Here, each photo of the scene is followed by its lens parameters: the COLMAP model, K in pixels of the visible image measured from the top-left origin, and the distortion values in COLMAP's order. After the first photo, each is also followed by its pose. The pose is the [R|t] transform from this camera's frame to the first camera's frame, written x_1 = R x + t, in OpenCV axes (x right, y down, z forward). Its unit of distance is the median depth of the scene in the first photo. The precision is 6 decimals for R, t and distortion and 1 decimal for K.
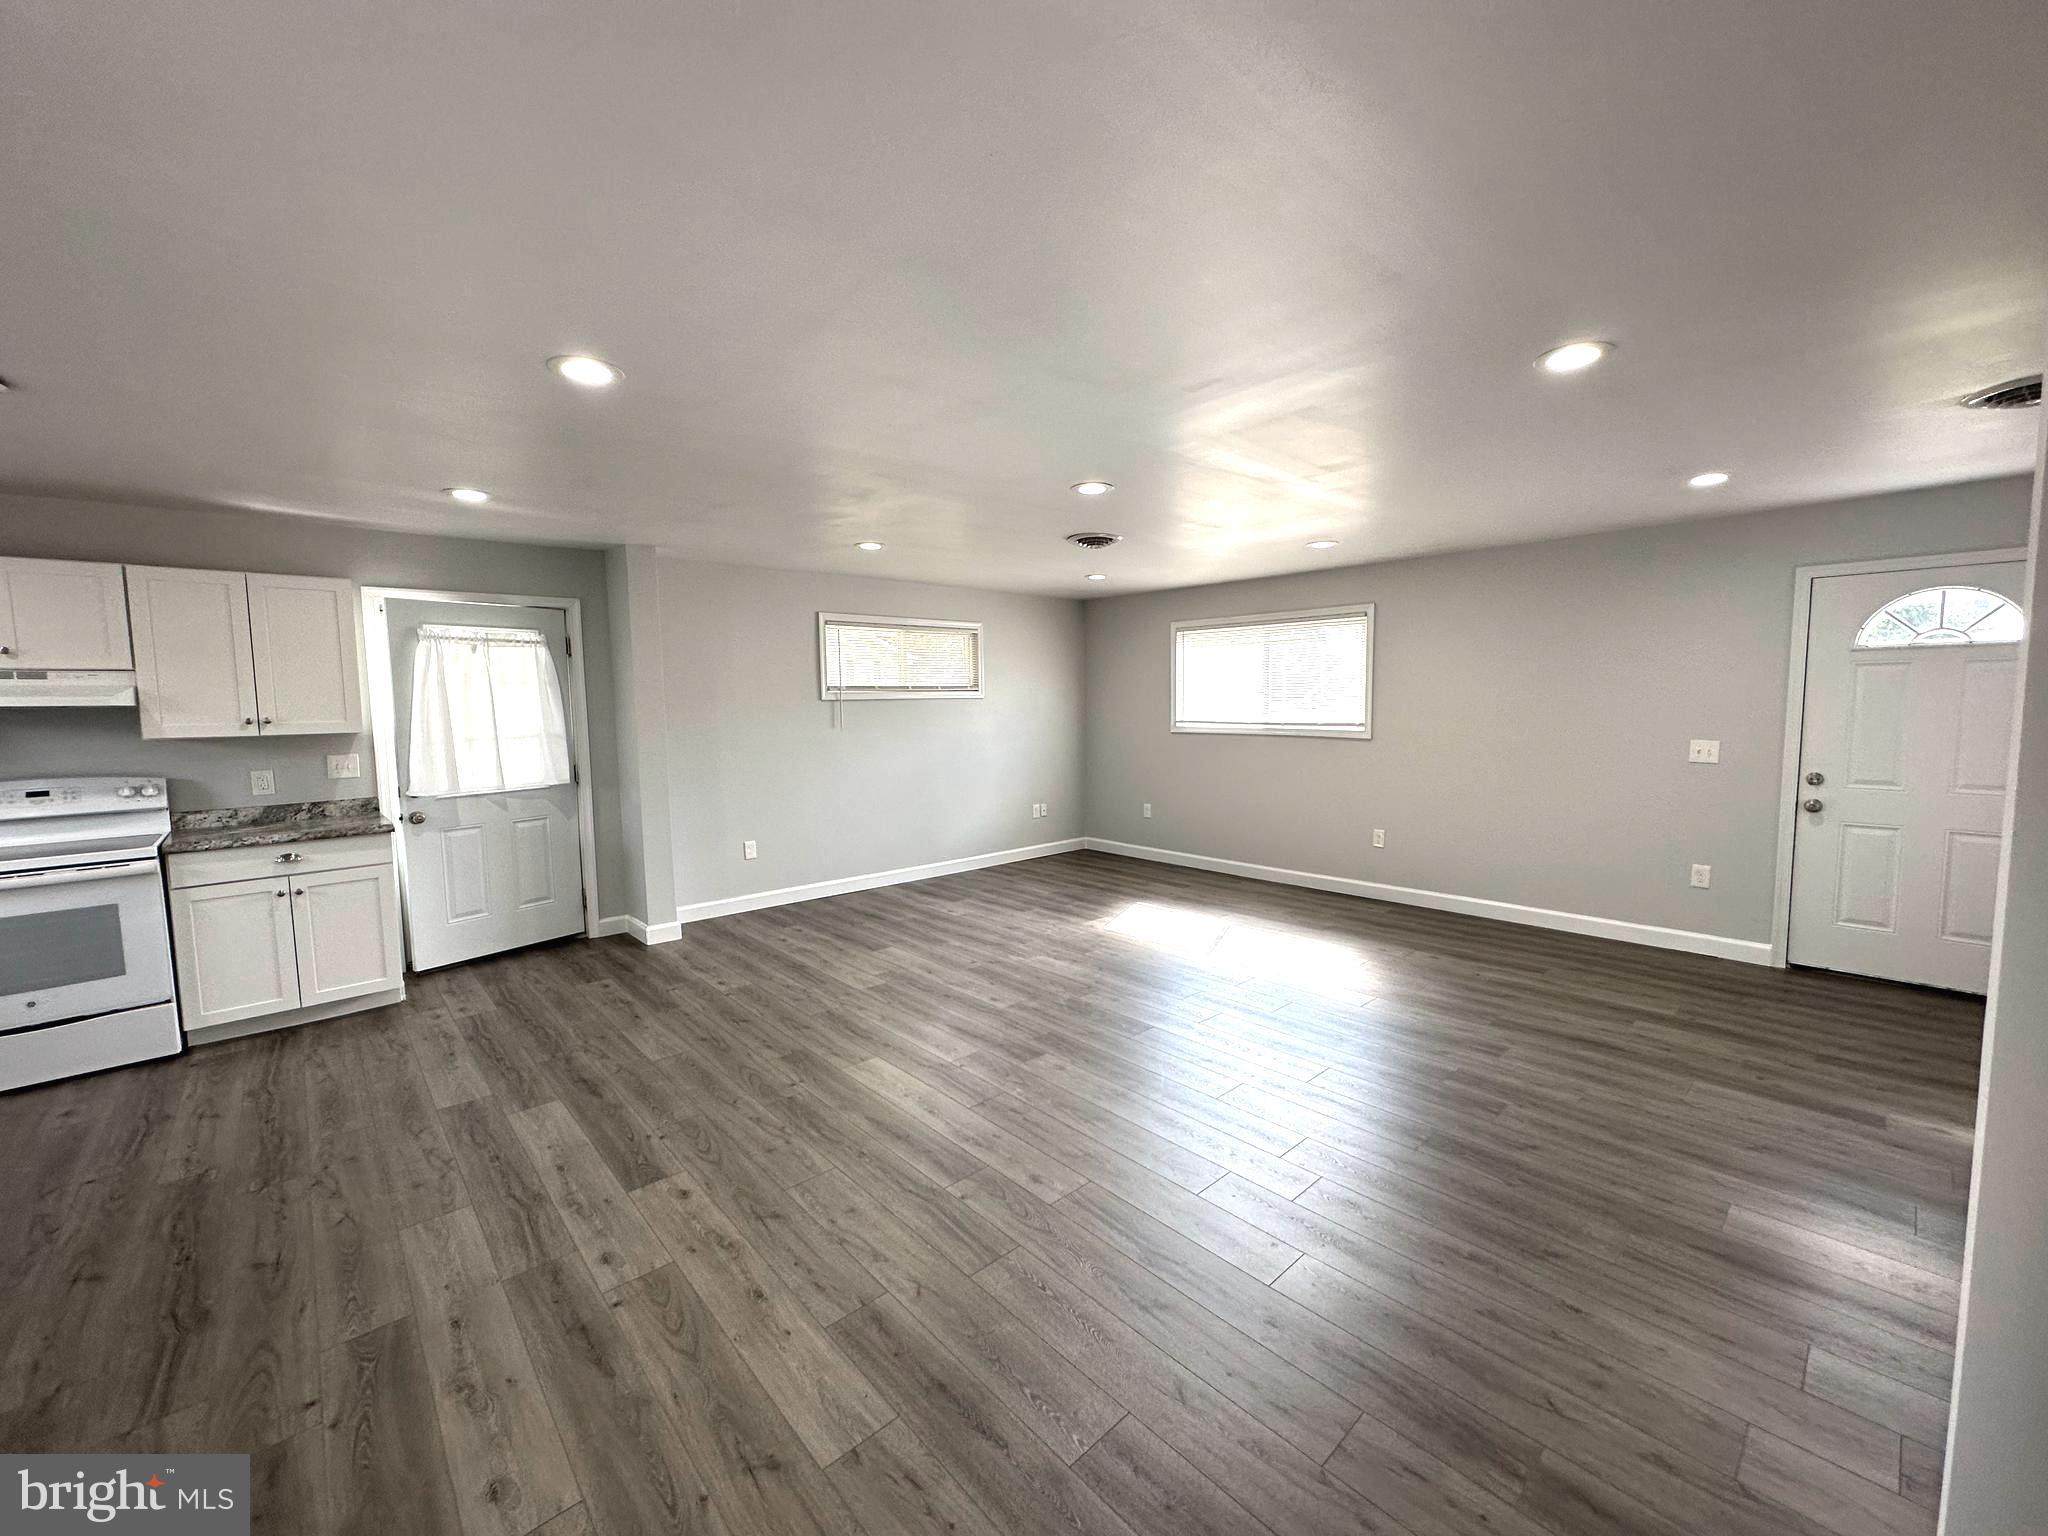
lens RADIAL K [[814.6, 0, 1024.2], [0, 814.6, 765.0], [0, 0, 1]] dist [-0.001544, 0.000808]
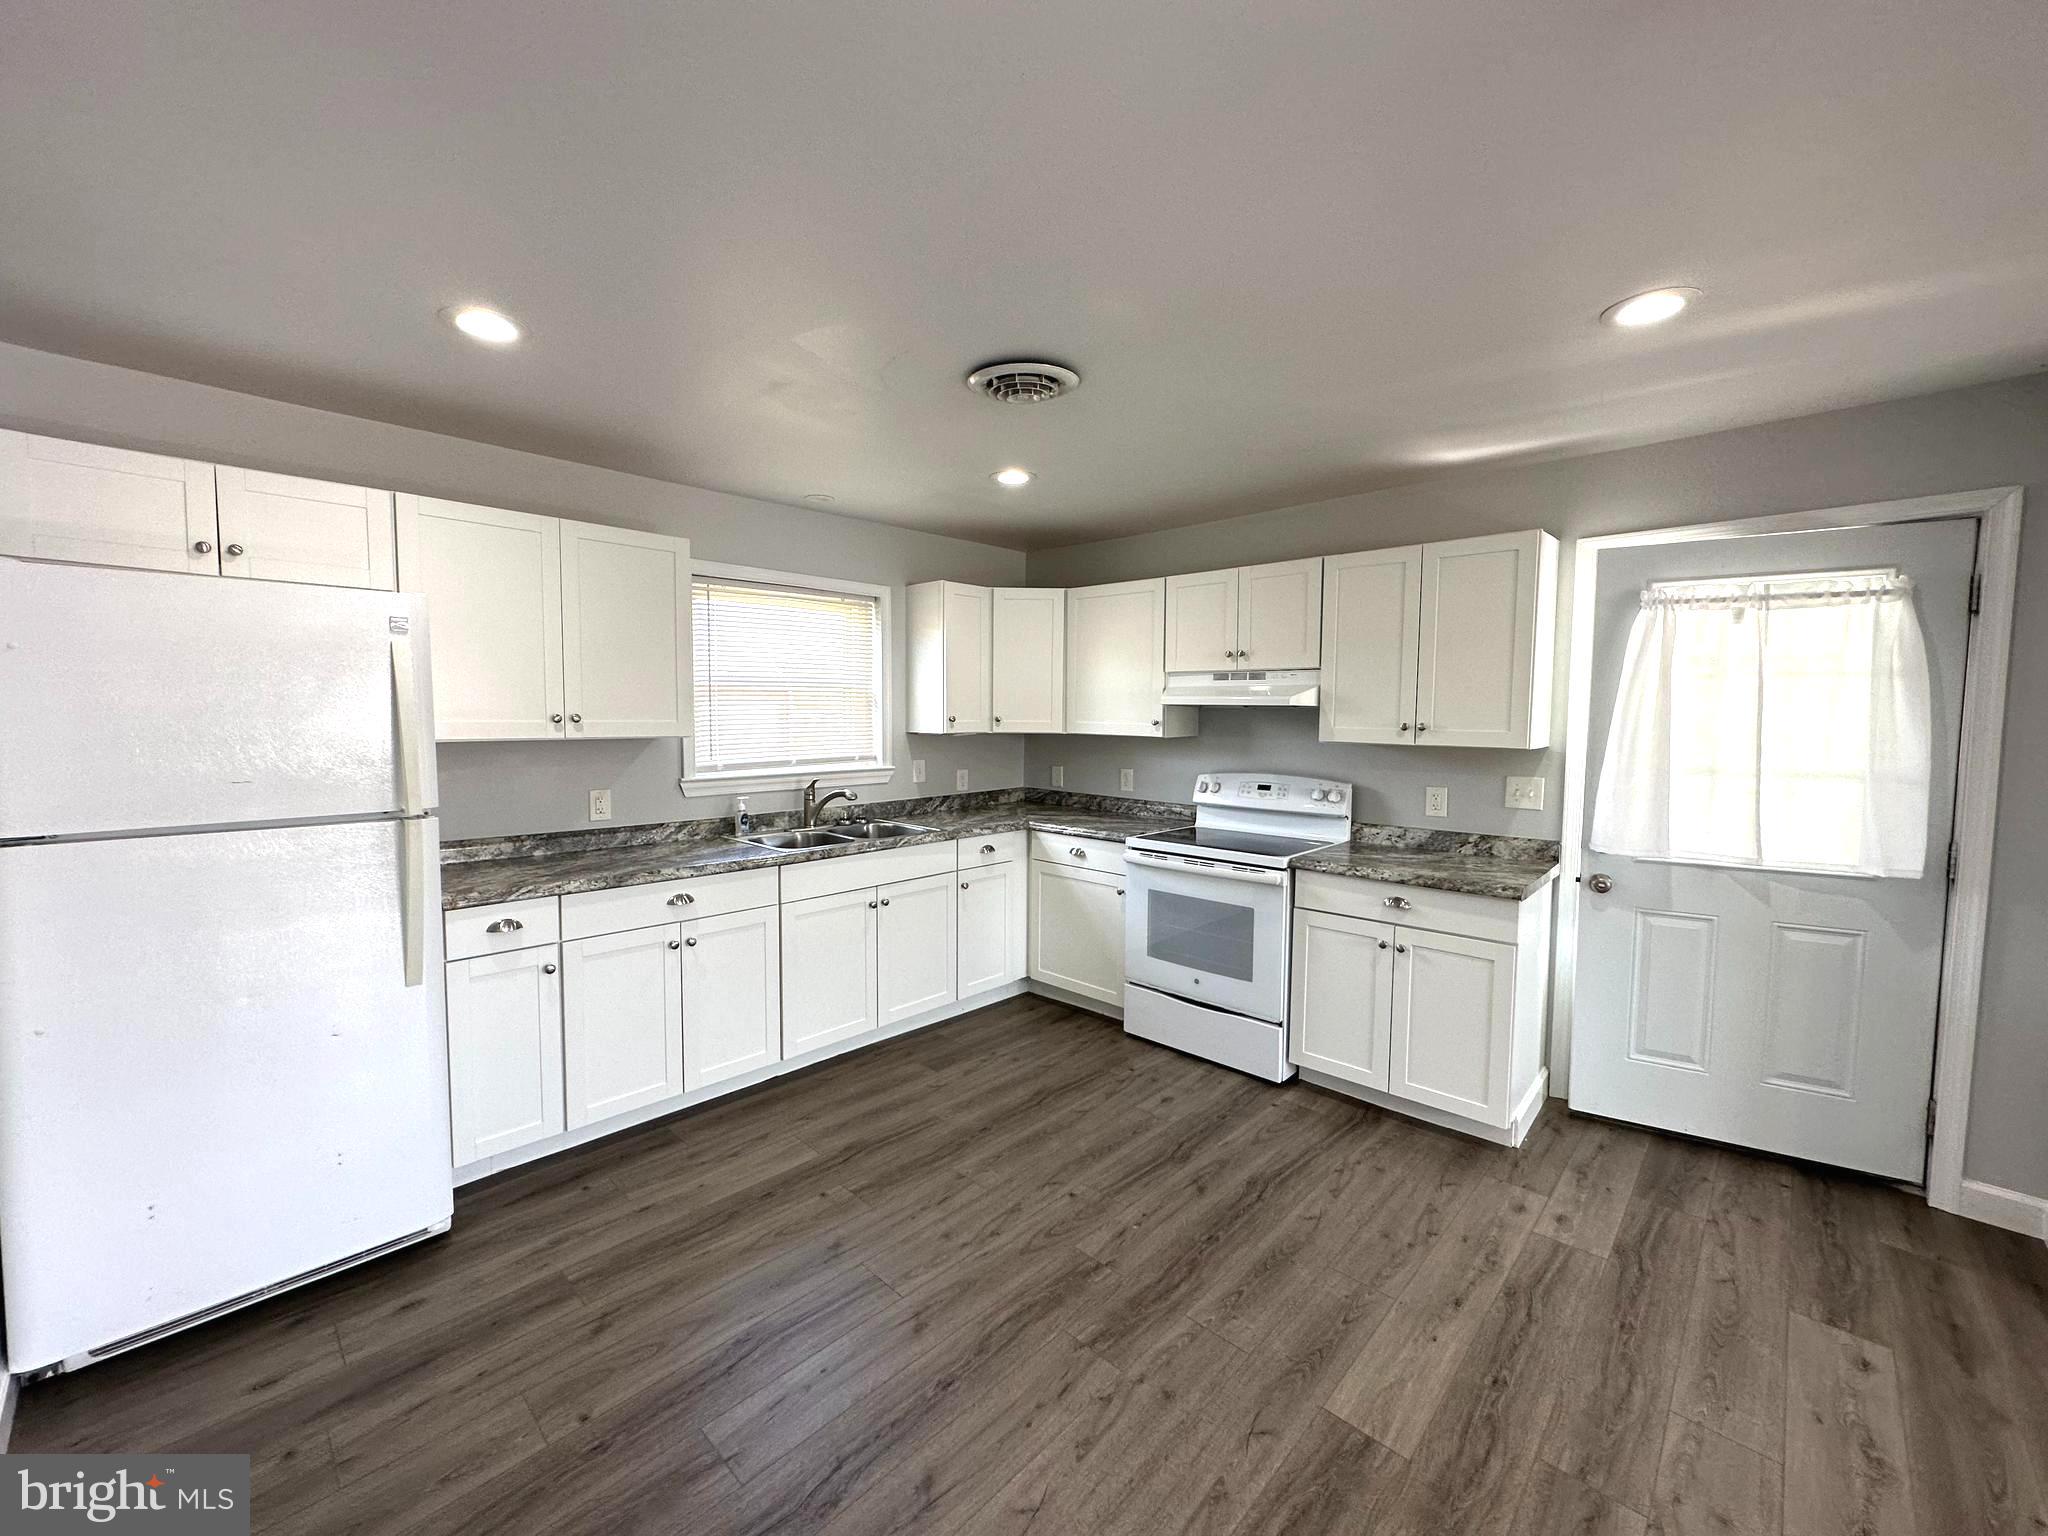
lens RADIAL K [[814.6, 0, 1021.6], [0, 814.6, 765.5], [0, 0, 1]] dist [-0.001544, 0.000808]
pose [[0.068395, 0.083092, -0.994192, -0.152581], [-0.091937, 0.992810, 0.076651, -0.041157], [0.993413, 0.086160, 0.075543, 0.540040]]
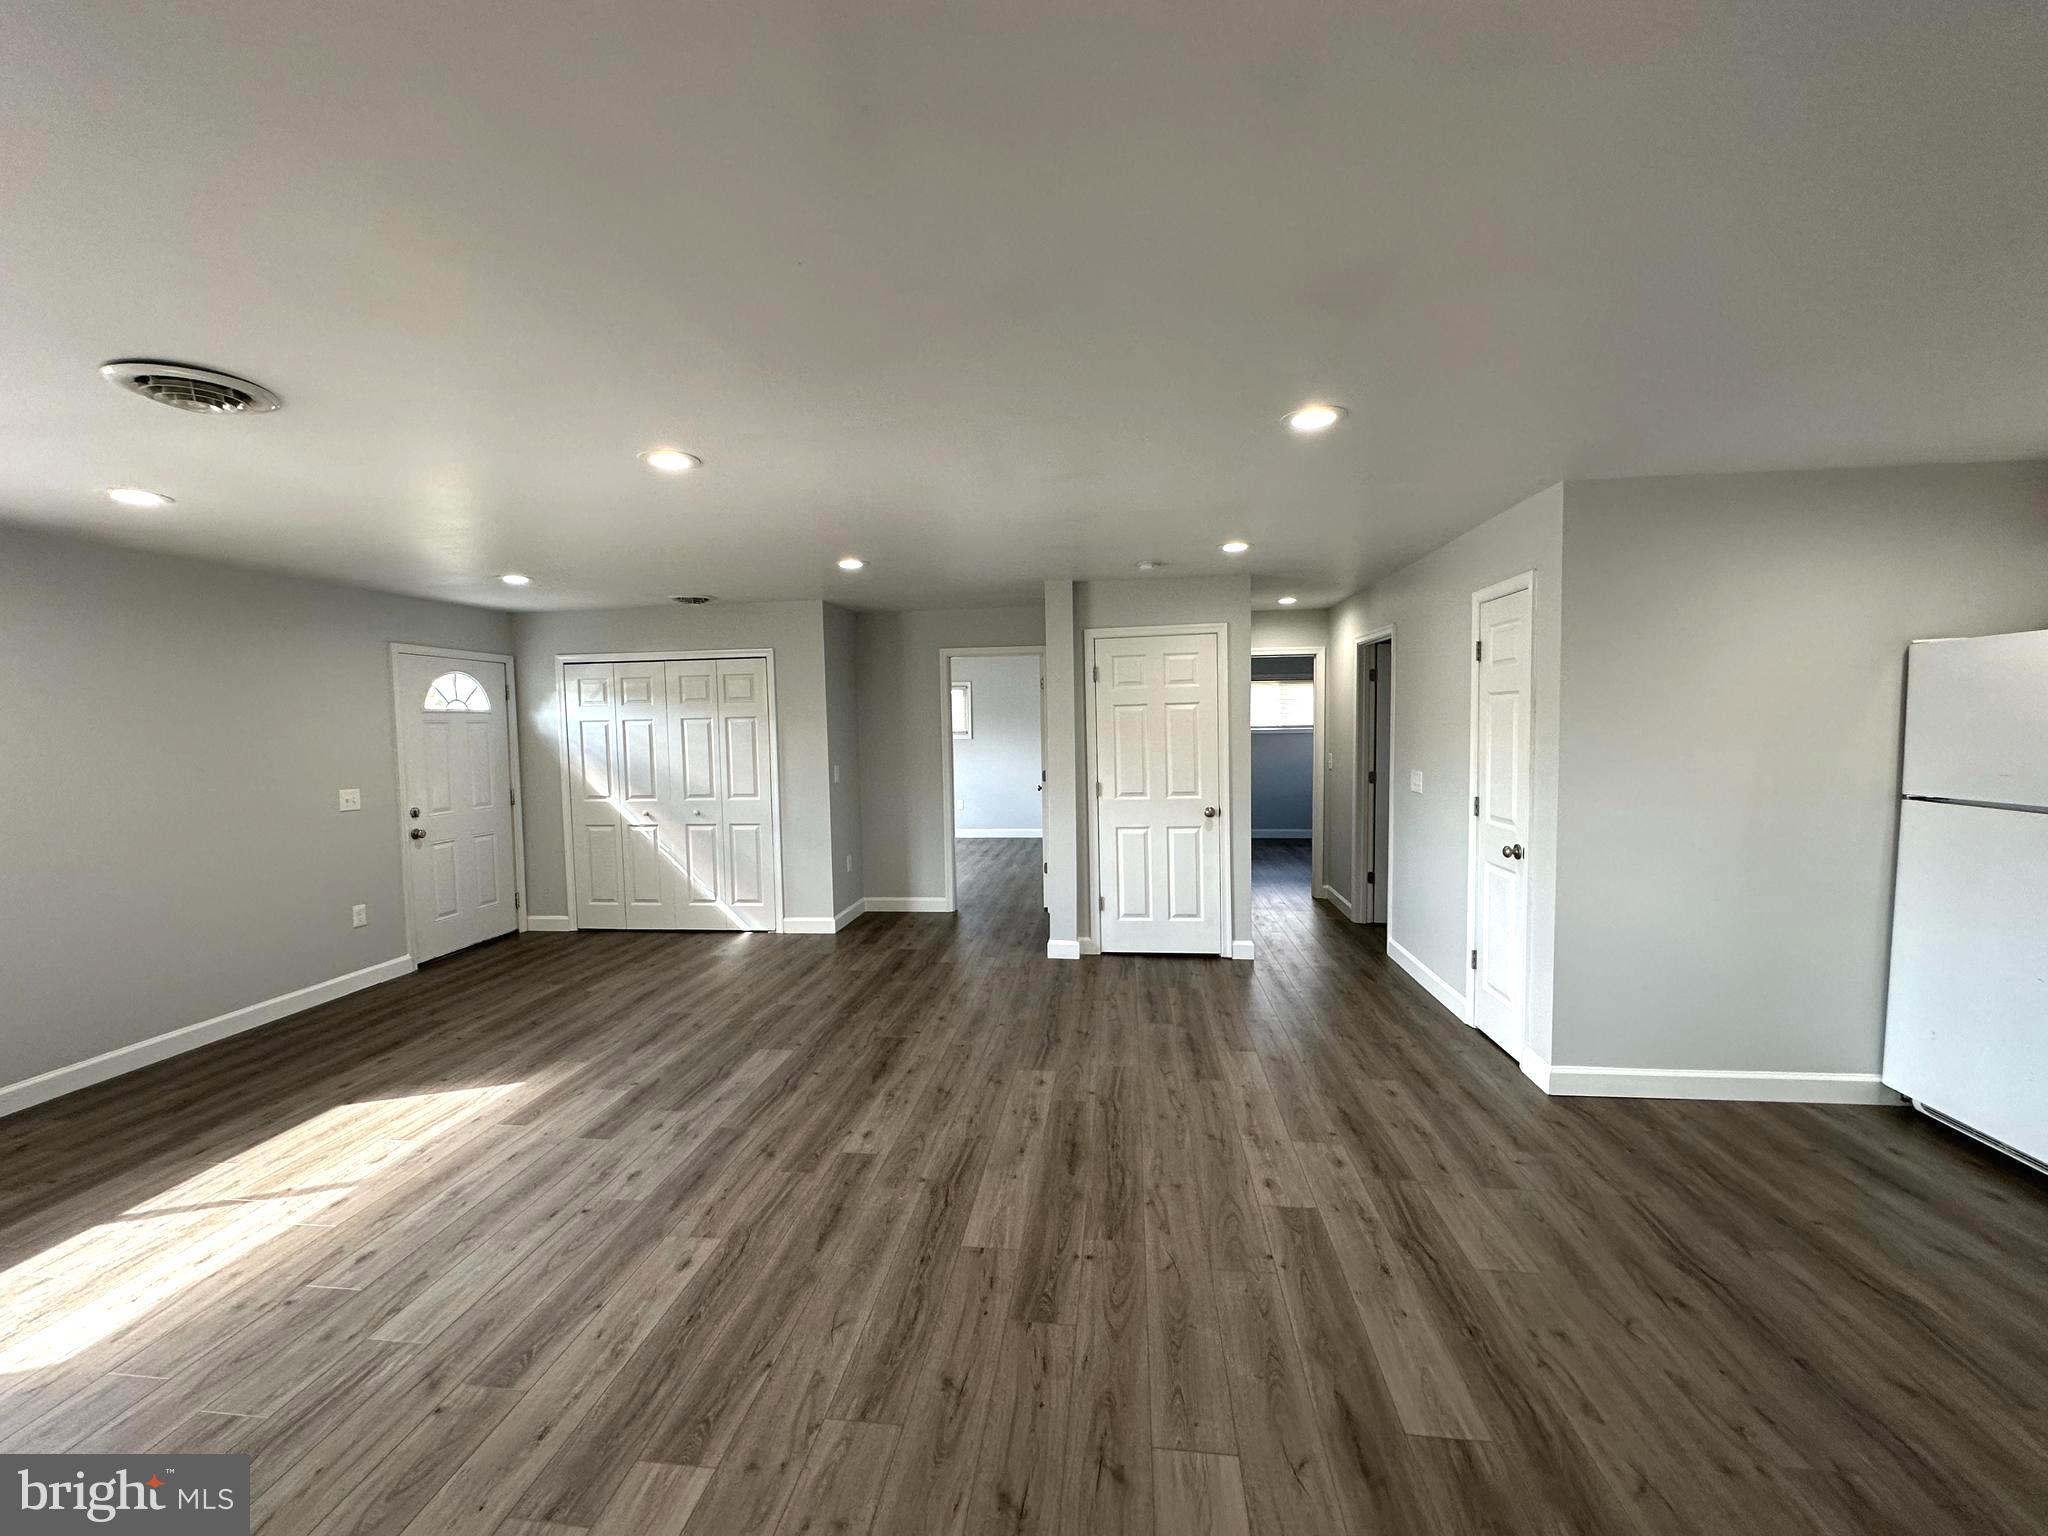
lens RADIAL K [[814.6, 0, 1022.4], [0, 814.6, 763.5], [0, 0, 1]] dist [-0.001544, 0.000808]
pose [[-0.648823, -0.012158, 0.760842, -0.643420], [0.088344, 0.991907, 0.091187, -0.097089], [-0.755794, 0.126380, -0.642498, 1.178658]]
